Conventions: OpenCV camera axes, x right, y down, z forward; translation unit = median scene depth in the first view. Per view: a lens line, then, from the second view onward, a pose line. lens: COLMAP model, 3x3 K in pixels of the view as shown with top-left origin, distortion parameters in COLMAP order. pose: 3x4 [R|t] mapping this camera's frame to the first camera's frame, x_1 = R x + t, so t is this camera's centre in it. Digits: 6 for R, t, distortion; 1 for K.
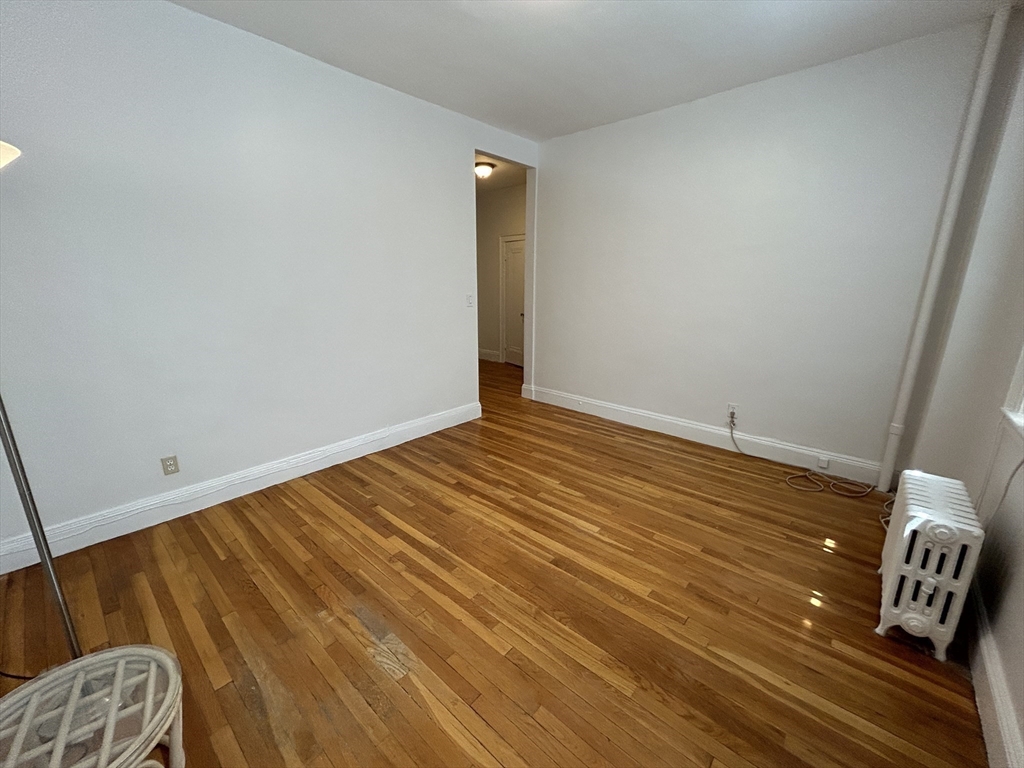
lens RADIAL K [[413.3, 0, 513.3], [0, 413.3, 383.6], [0, 0, 1]] dist [0.002756, 0.000751]
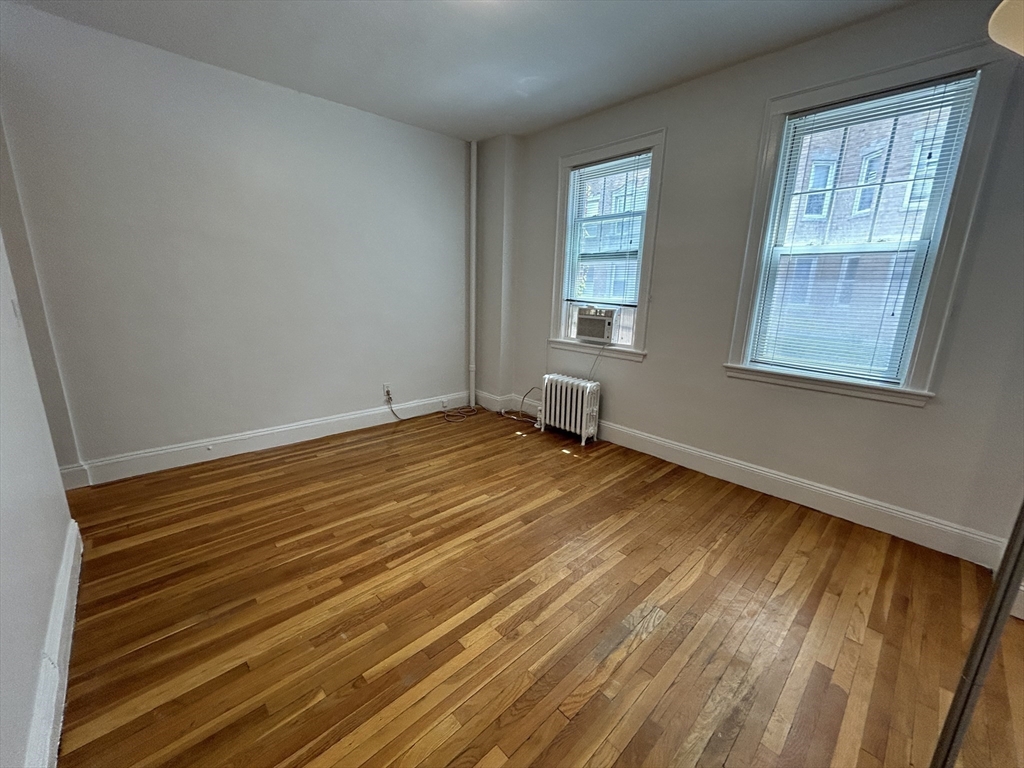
lens RADIAL K [[413.3, 0, 504.8], [0, 413.3, 383.1], [0, 0, 1]] dist [0.002756, 0.000751]
pose [[0.099742, -0.230084, 0.968046, -0.743068], [0.219726, 0.953973, 0.204100, -0.153286], [-0.970449, 0.192348, 0.145706, 0.636993]]
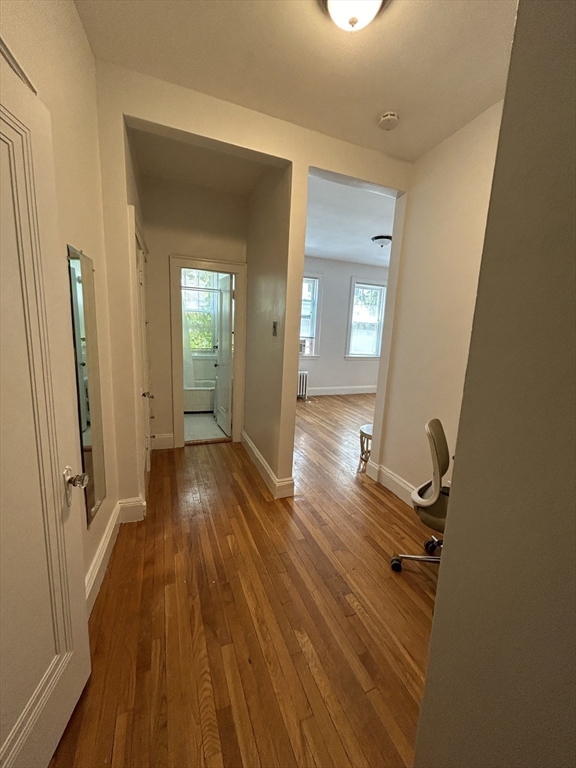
lens RADIAL K [[310.0, 0, 291.5], [0, 310.0, 385.4], [0, 0, 1]] dist [0.002756, 0.000751]
pose [[-0.894273, -0.123438, 0.430161, -0.330000], [0.059169, 0.920157, 0.387054, -0.621340], [-0.443592, 0.371584, -0.815568, 2.523058]]
